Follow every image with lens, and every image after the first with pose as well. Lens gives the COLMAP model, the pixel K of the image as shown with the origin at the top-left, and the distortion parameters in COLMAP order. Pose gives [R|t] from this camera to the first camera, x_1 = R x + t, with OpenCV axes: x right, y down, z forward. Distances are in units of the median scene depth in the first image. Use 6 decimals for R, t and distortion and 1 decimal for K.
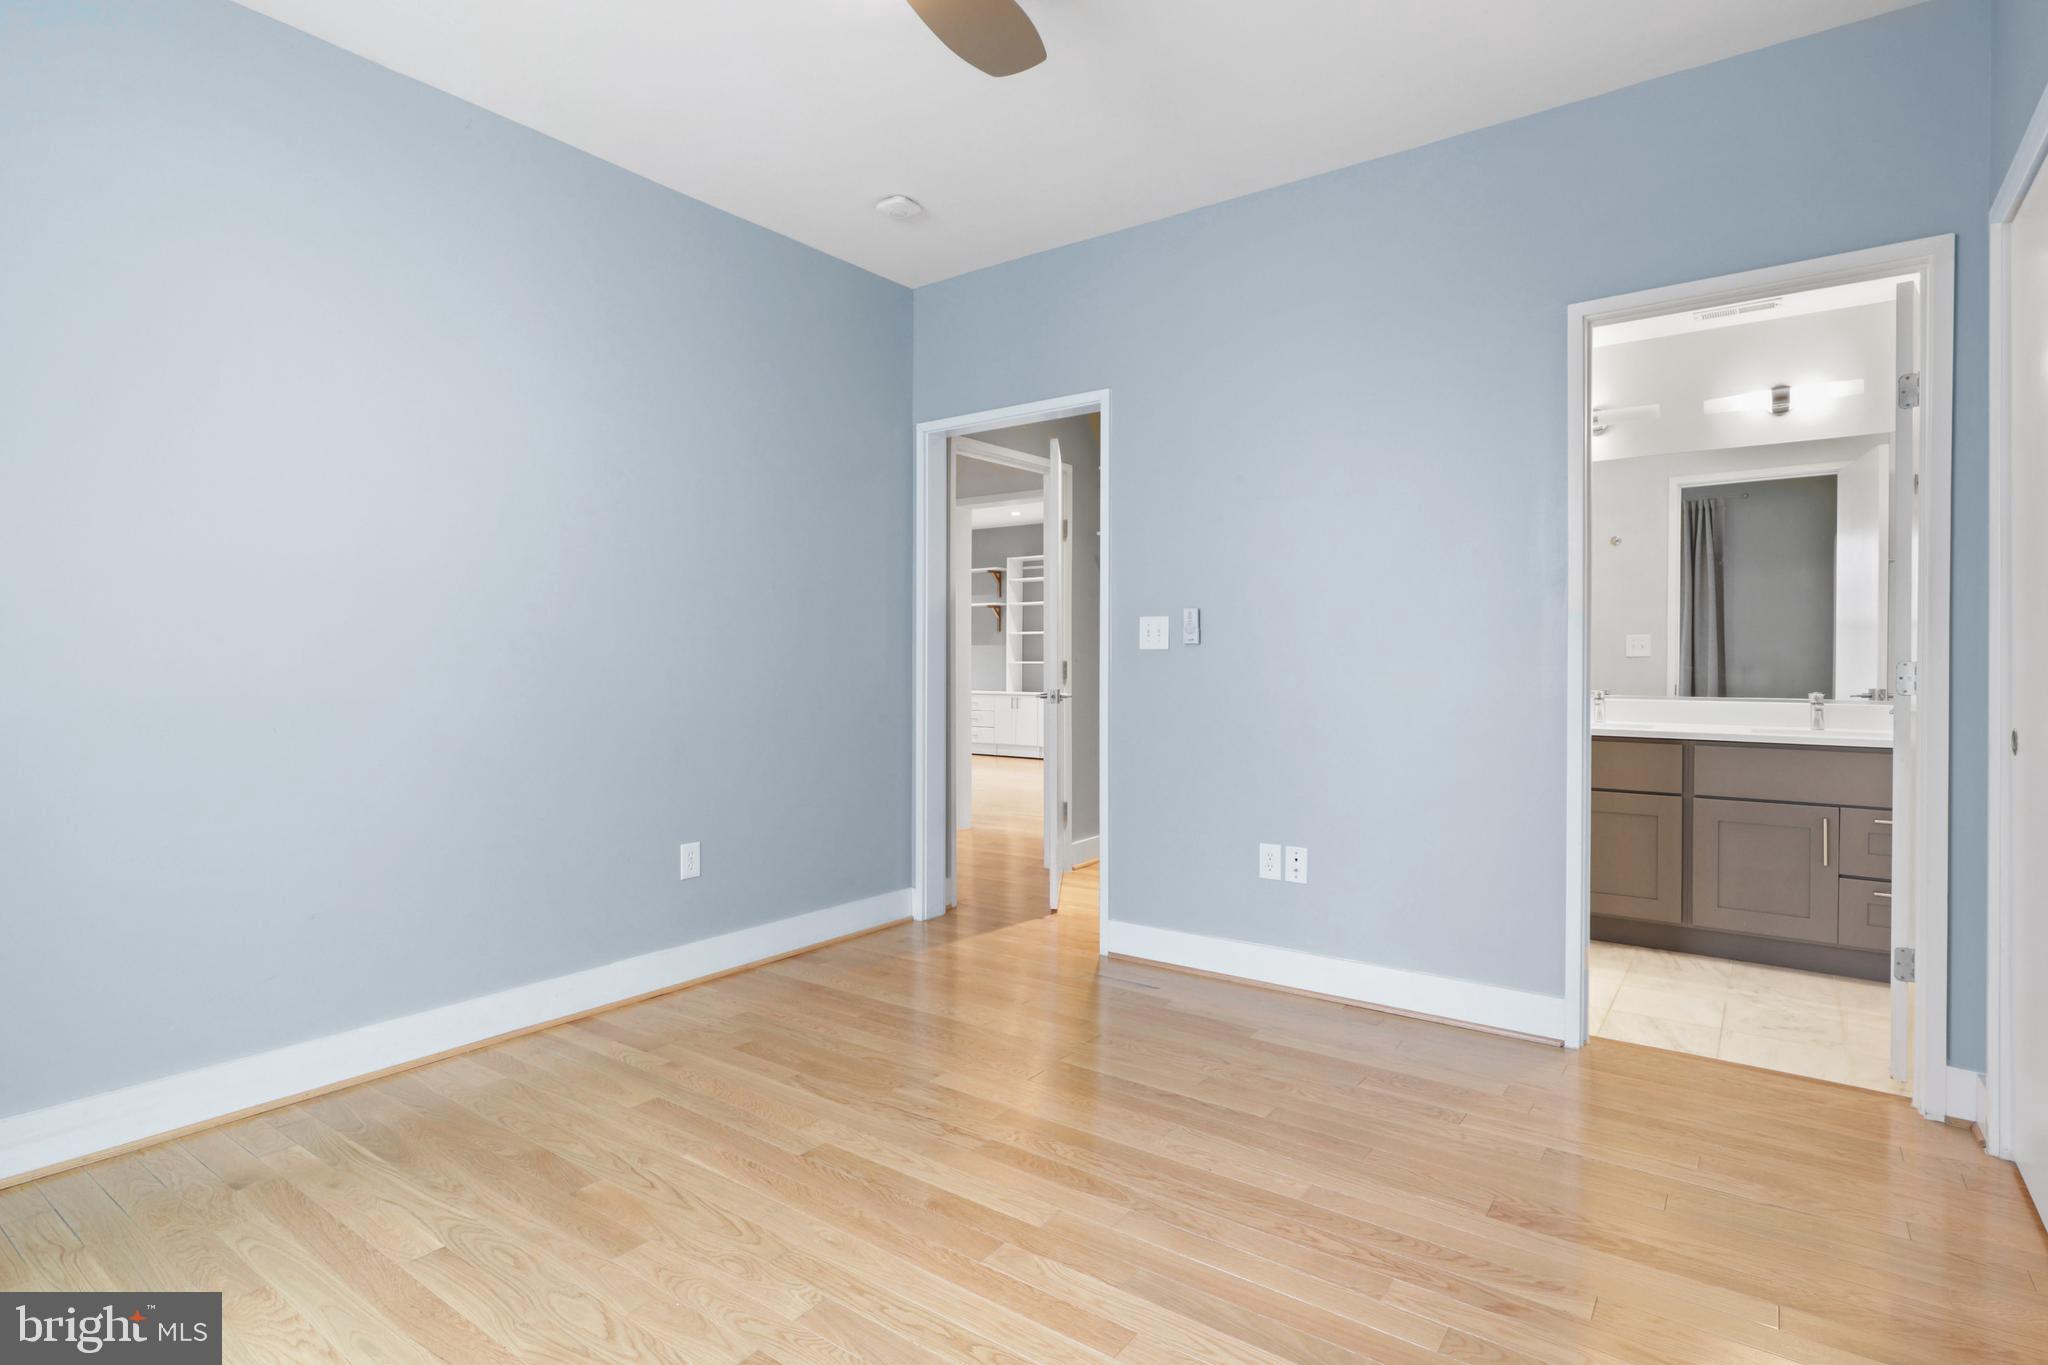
lens RADIAL K [[1034.7, 0, 1026.0], [0, 1034.7, 653.2], [0, 0, 1]] dist [-0.014681, 0.010558]
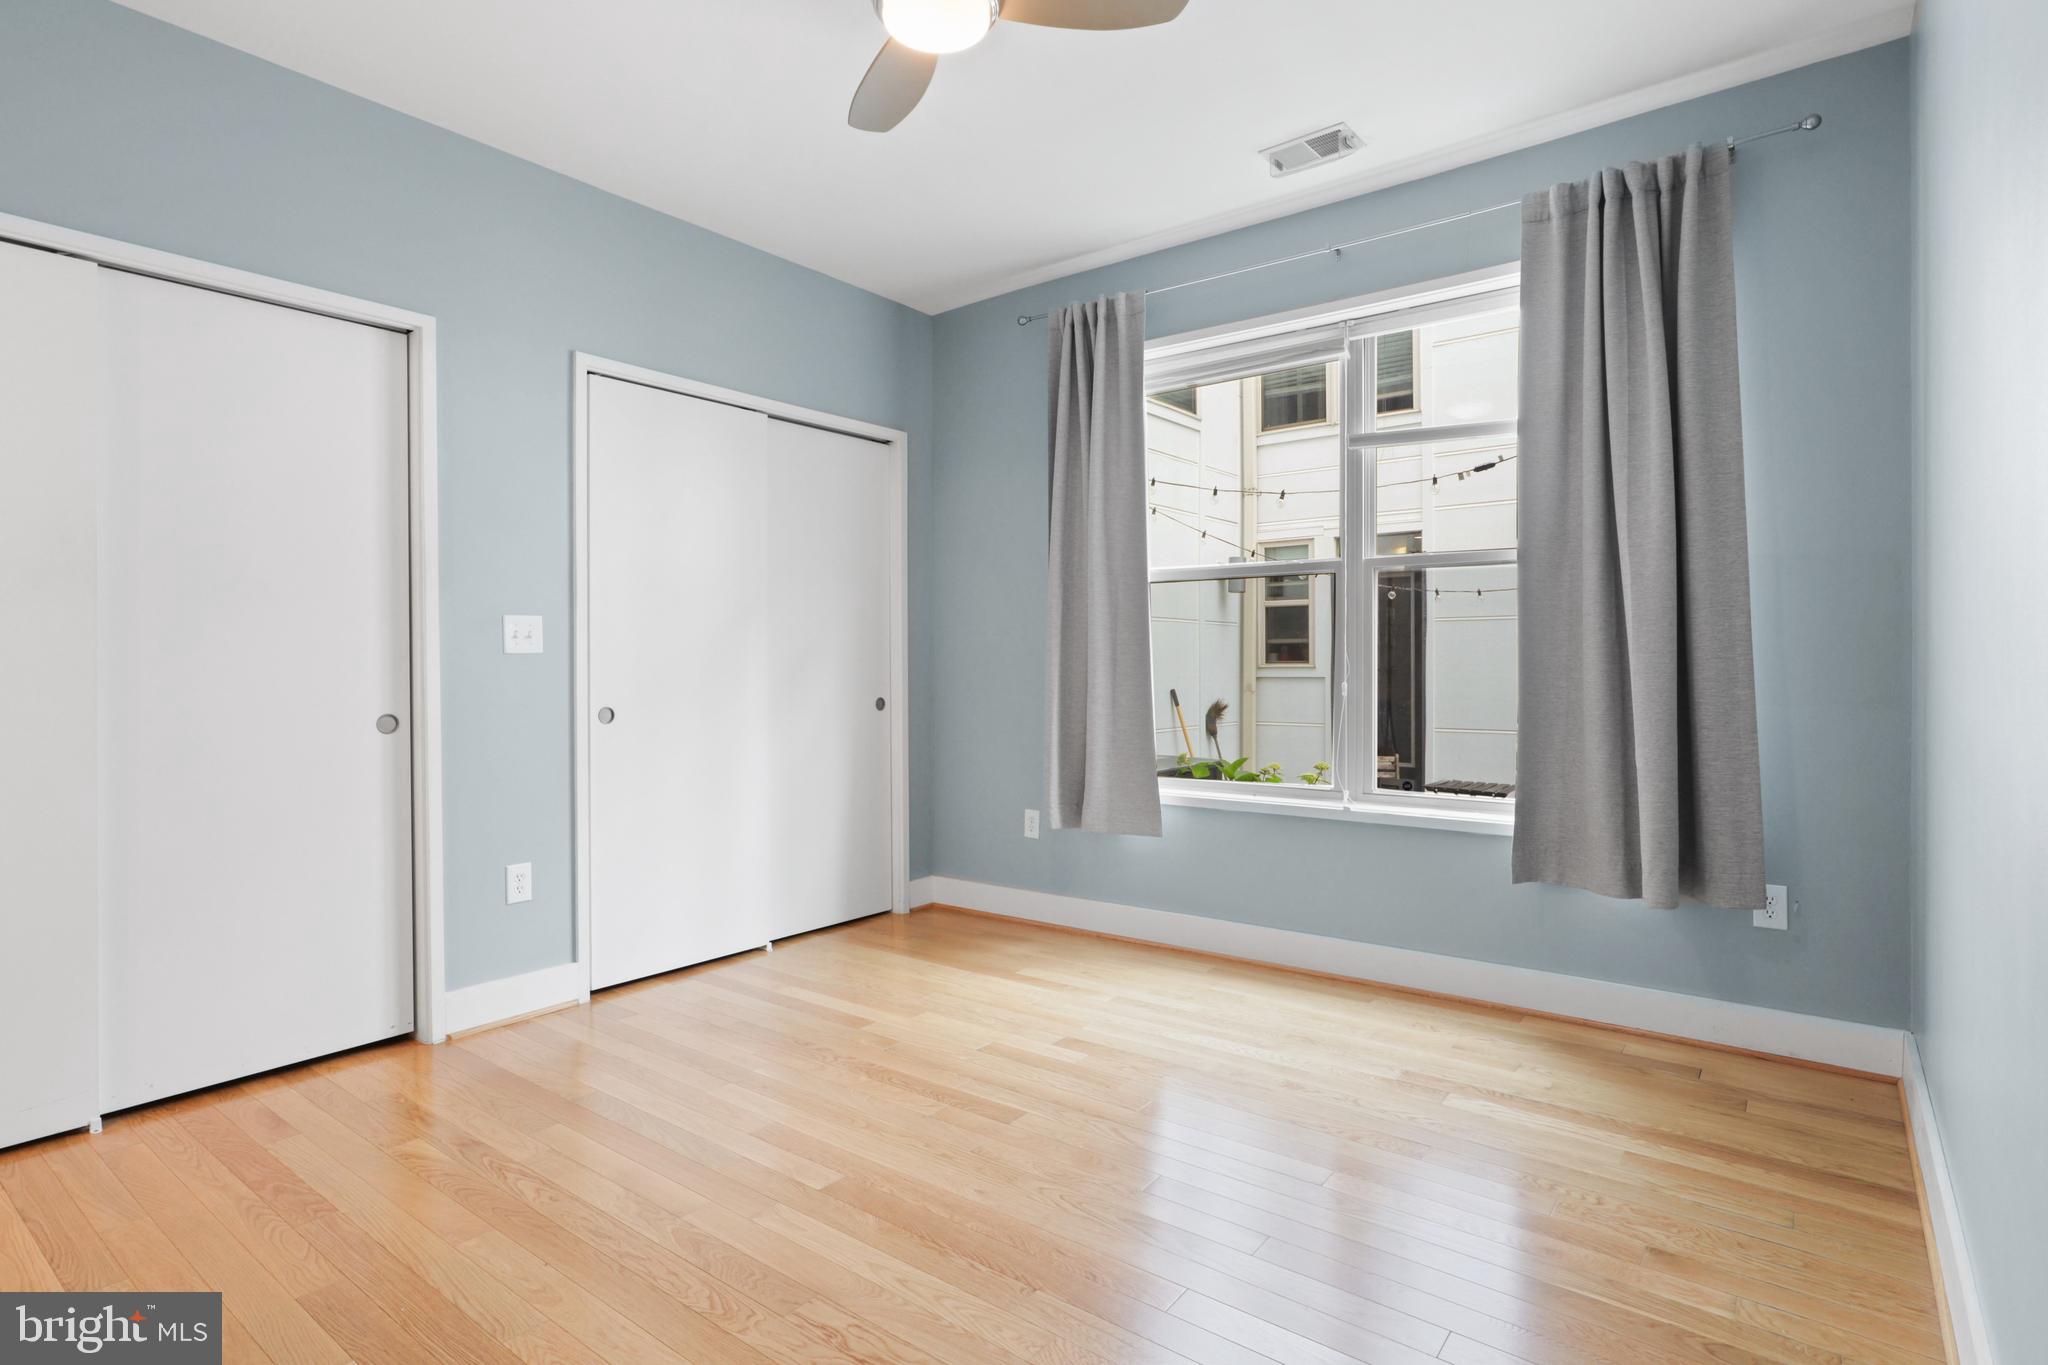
lens RADIAL K [[1034.7, 0, 1019.8], [0, 1034.7, 675.4], [0, 0, 1]] dist [-0.014681, 0.010558]
pose [[-0.999401, 0.008147, 0.033620, -0.174165], [0.008158, 0.999967, 0.000195, 0.014153], [-0.033618, 0.000469, -0.999435, 1.303269]]
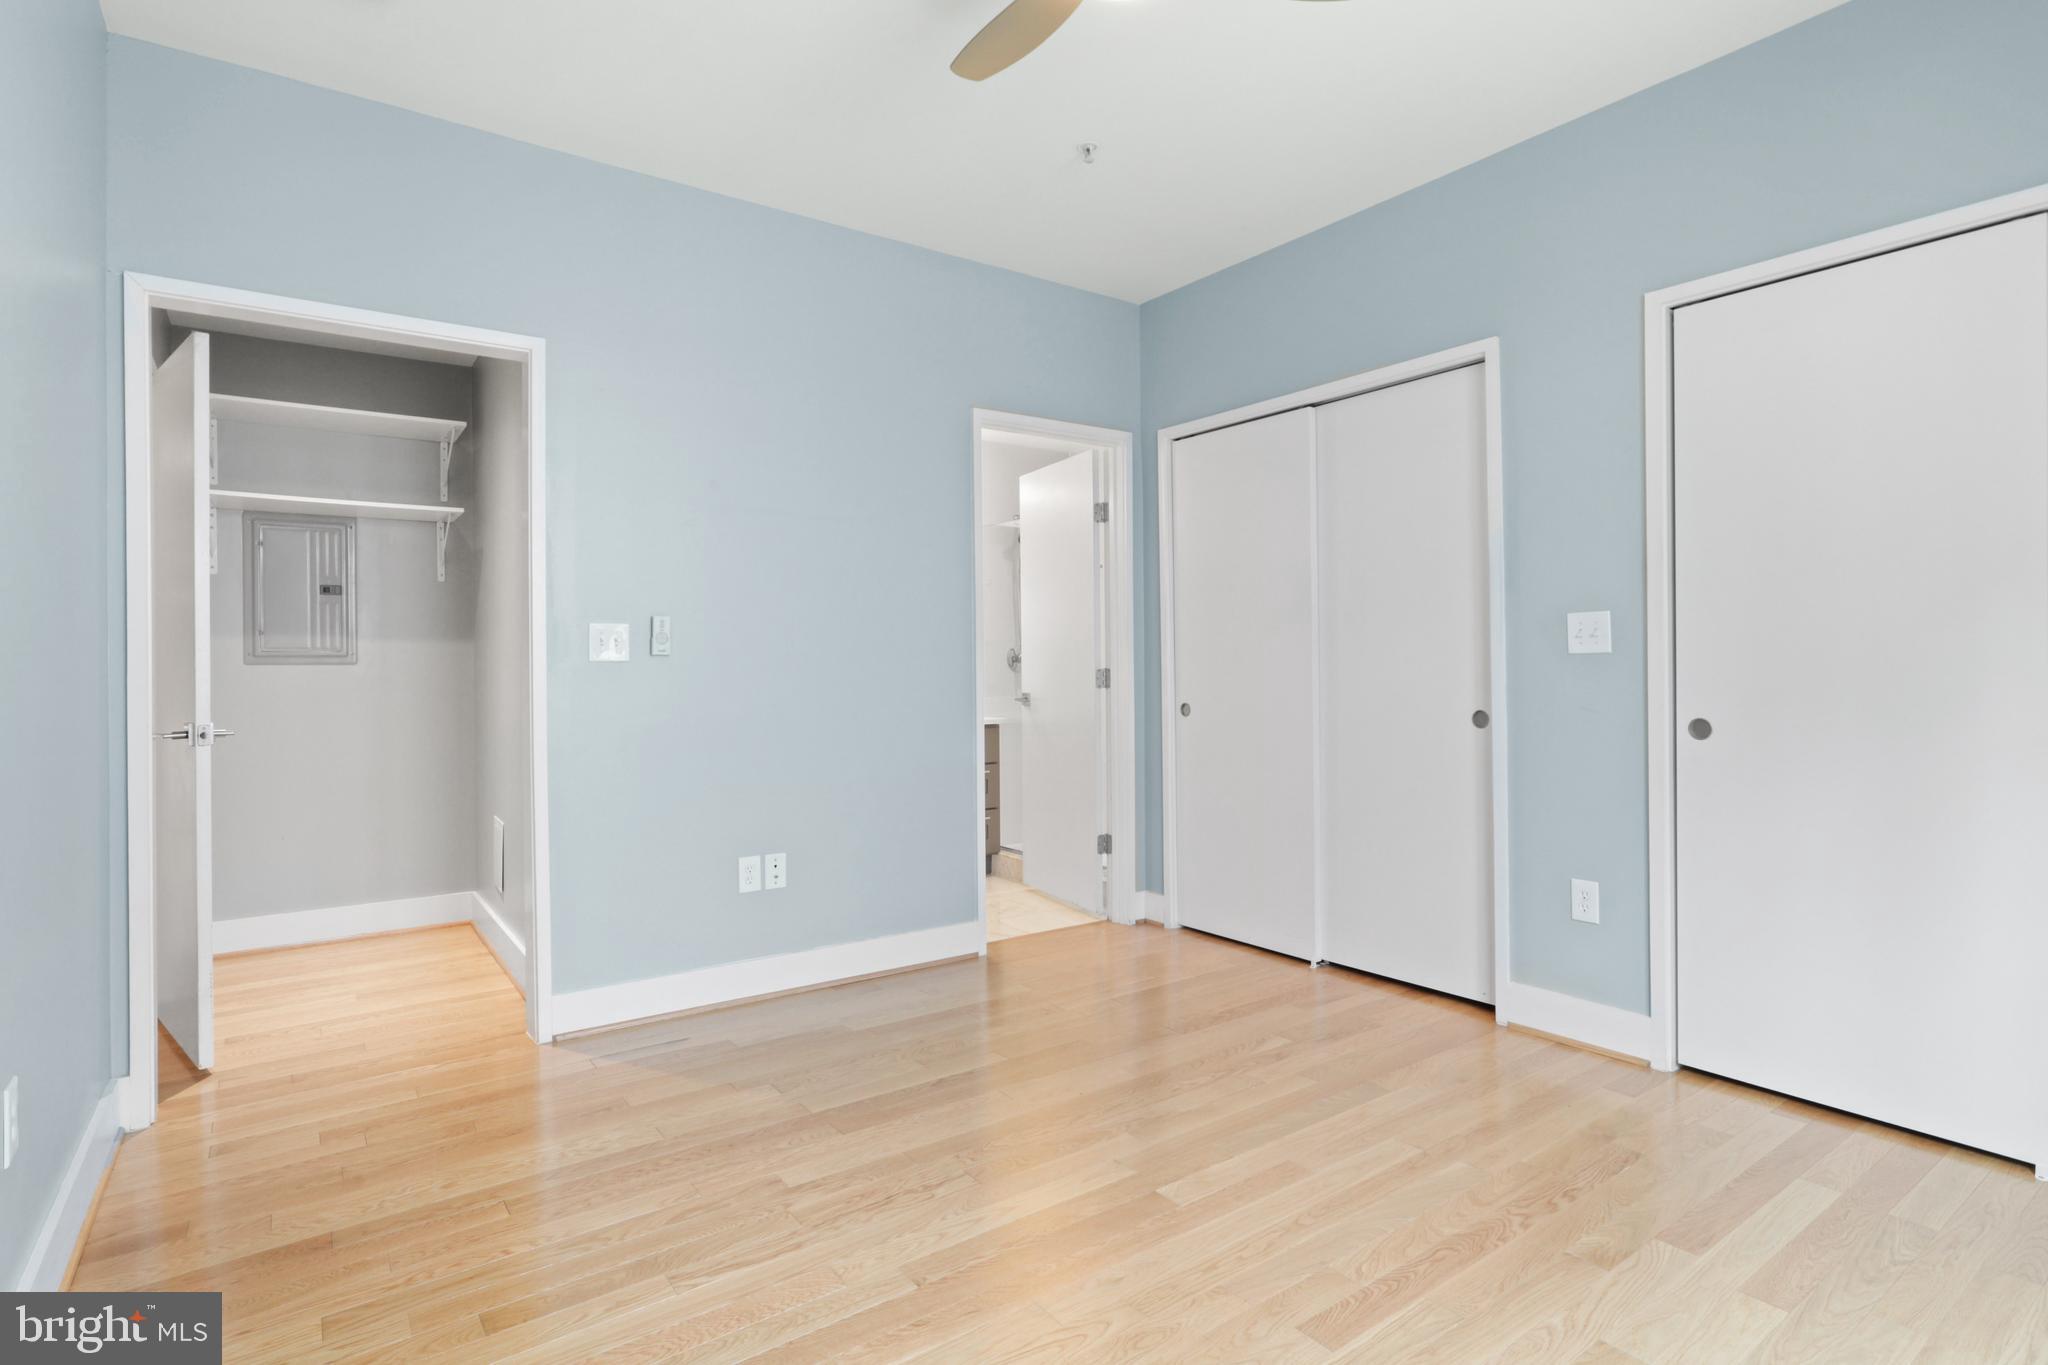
lens RADIAL K [[1034.7, 0, 1026.7], [0, 1034.7, 666.9], [0, 0, 1]] dist [-0.014681, 0.010558]
pose [[0.304195, -0.002661, 0.952606, -0.706543], [-0.000236, 0.999996, 0.002869, -0.002008], [-0.952610, -0.001098, 0.304193, 0.493293]]
